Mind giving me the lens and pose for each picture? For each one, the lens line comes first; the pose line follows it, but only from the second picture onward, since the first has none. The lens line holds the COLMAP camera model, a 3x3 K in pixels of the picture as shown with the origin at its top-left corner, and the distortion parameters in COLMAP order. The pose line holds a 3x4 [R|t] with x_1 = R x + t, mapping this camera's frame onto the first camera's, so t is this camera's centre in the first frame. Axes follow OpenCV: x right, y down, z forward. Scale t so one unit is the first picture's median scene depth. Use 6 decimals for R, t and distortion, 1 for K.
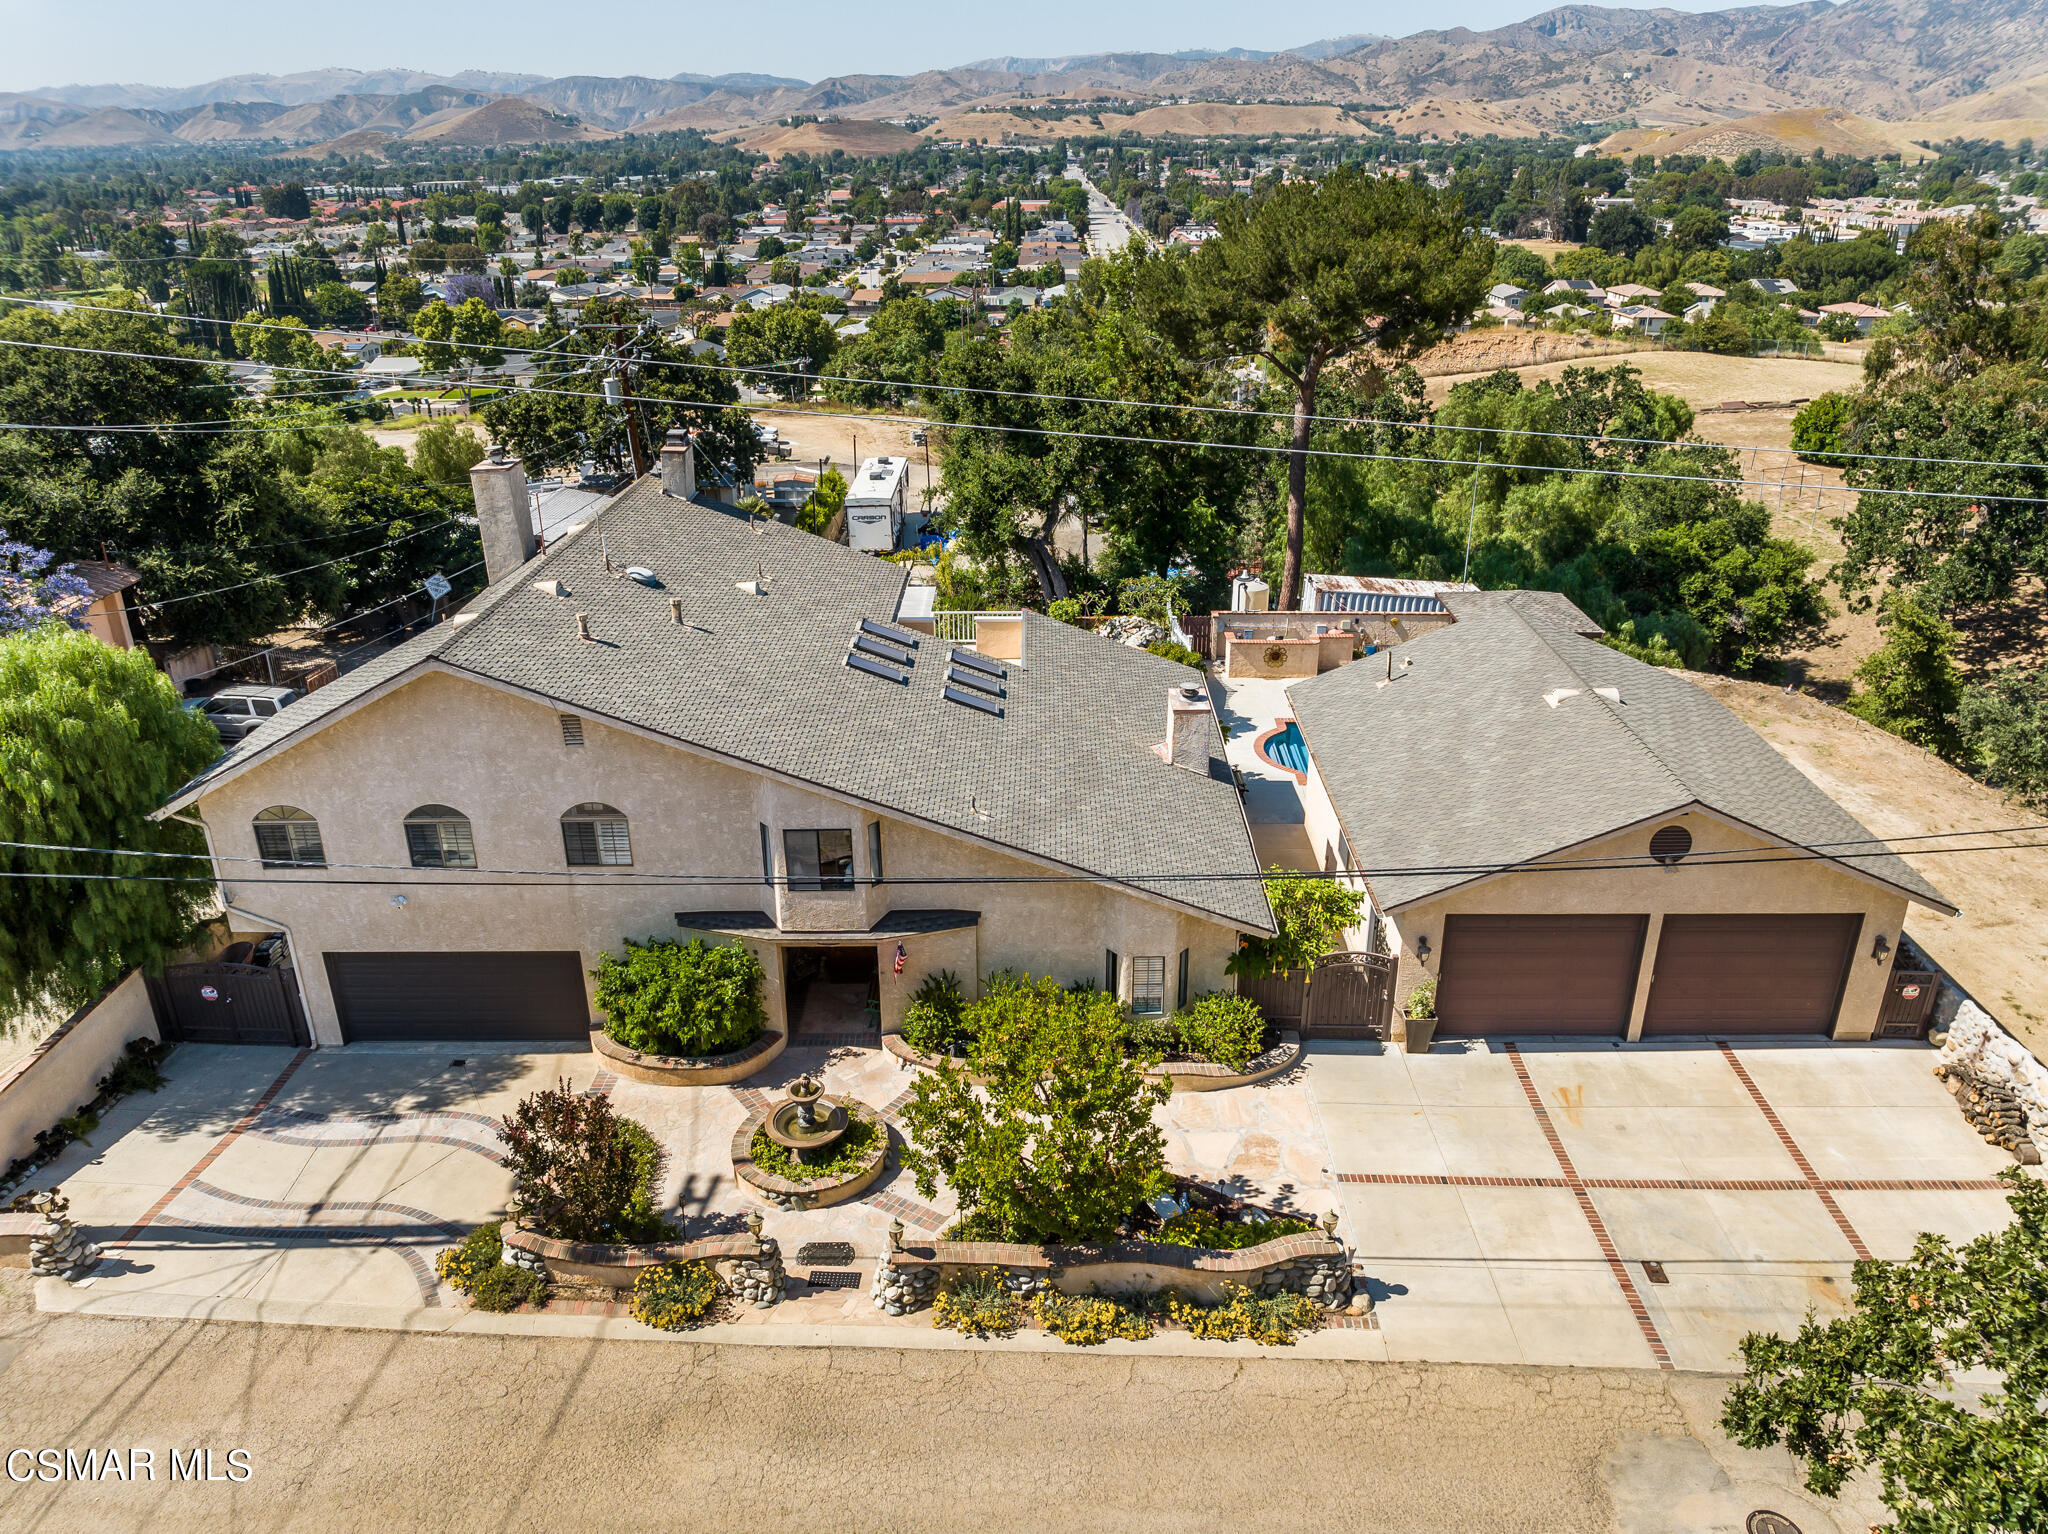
lens RADIAL K [[1399.3, 0, 1026.2], [0, 1399.3, 773.7], [0, 0, 1]] dist [-0.060097, 0.000796]
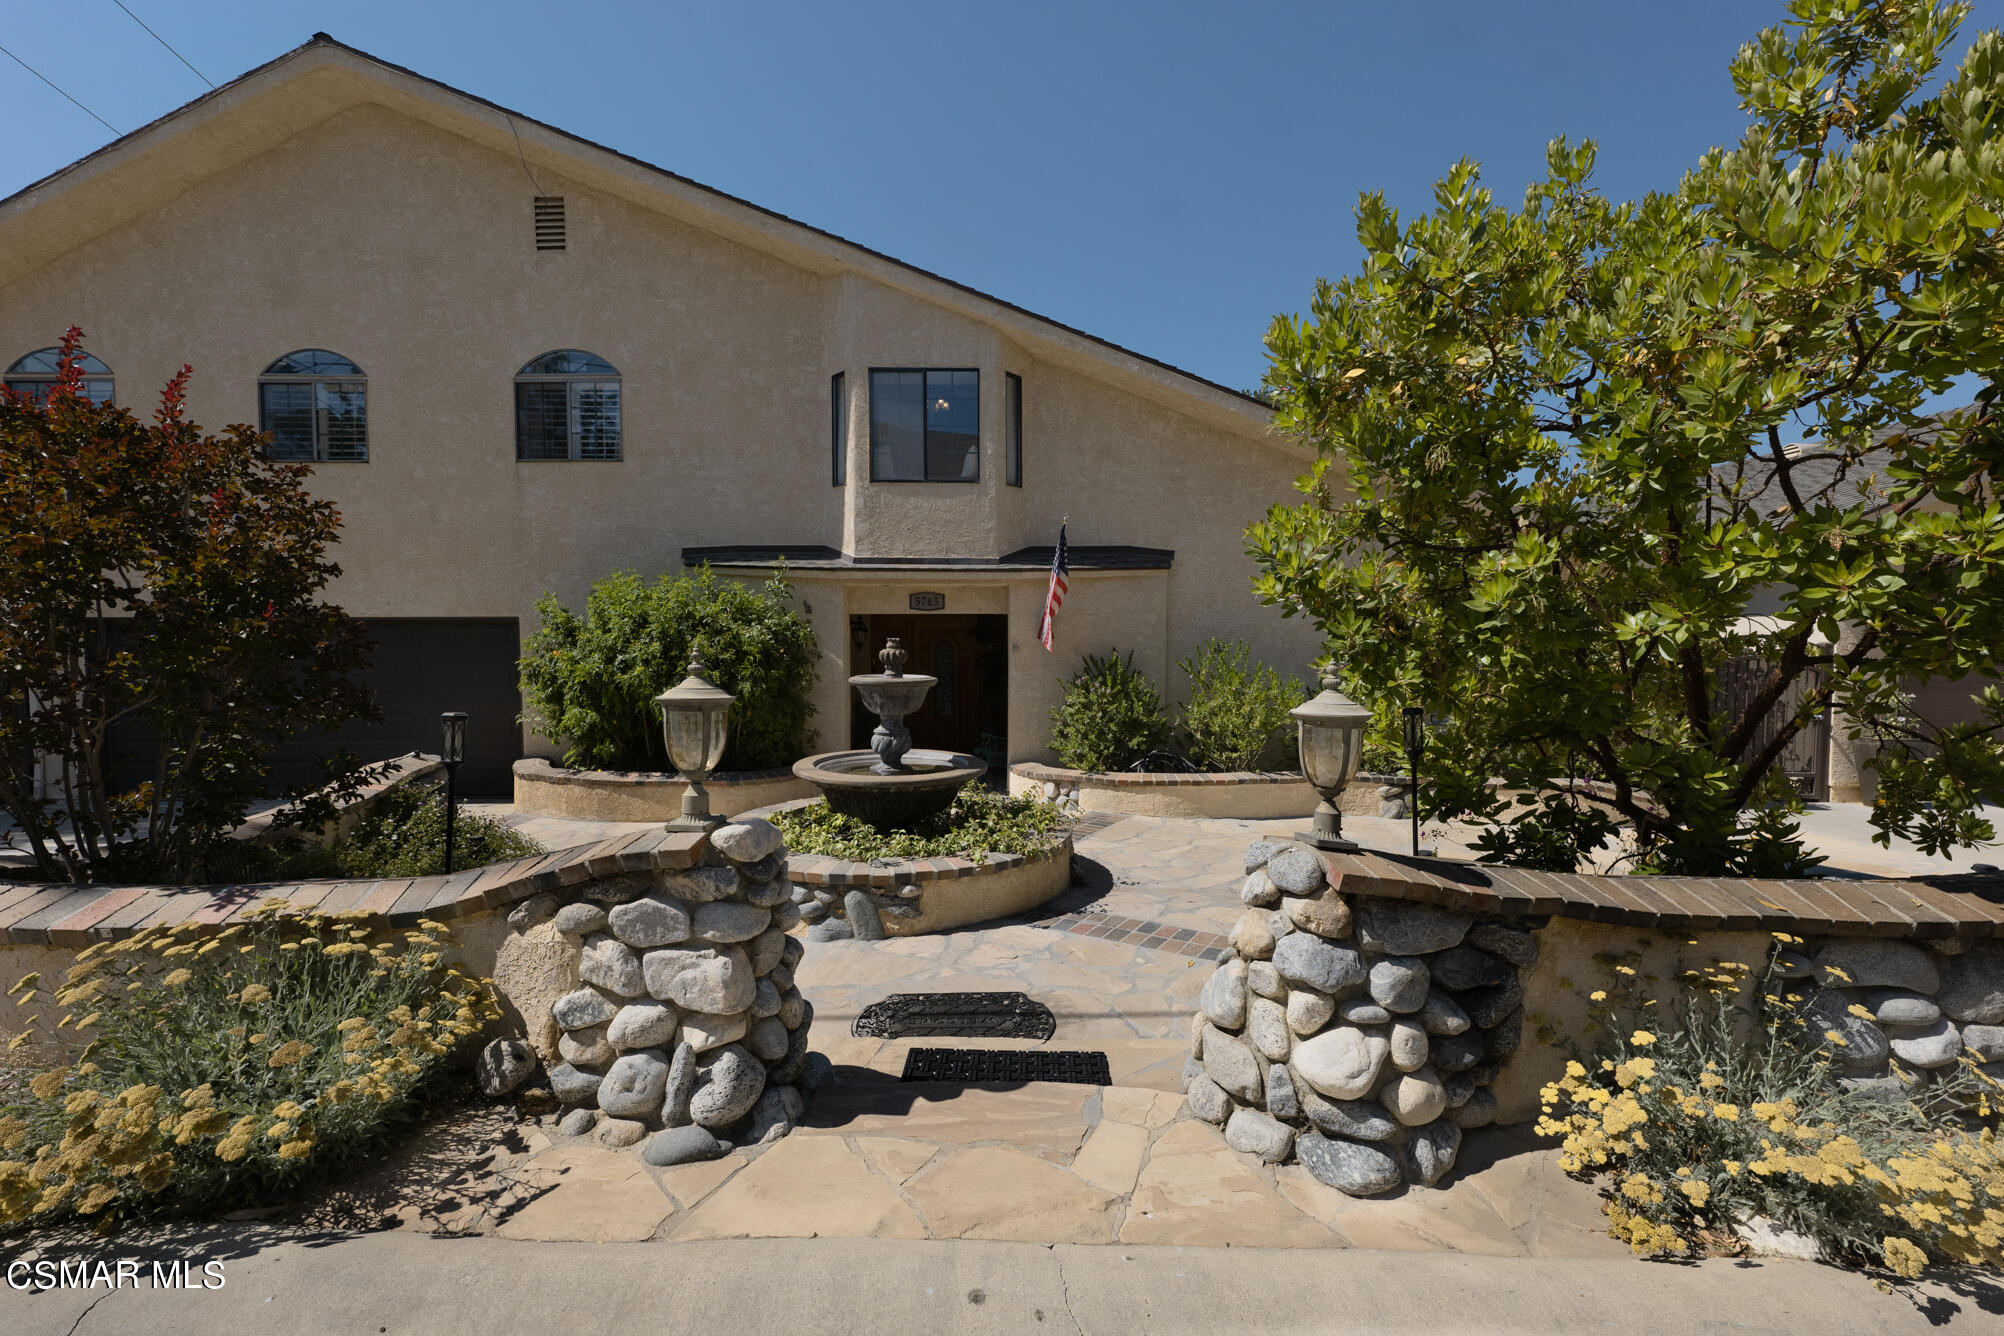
lens RADIAL K [[838.2, 0, 998.0], [0, 838.2, 663.3], [0, 0, 1]] dist [-0.003952, -0.000324]
pose [[0.999977, 0.004917, 0.004713, -0.131412], [-0.002912, 0.934181, -0.356788, 0.326826], [-0.006157, 0.356766, 0.934174, 0.779075]]
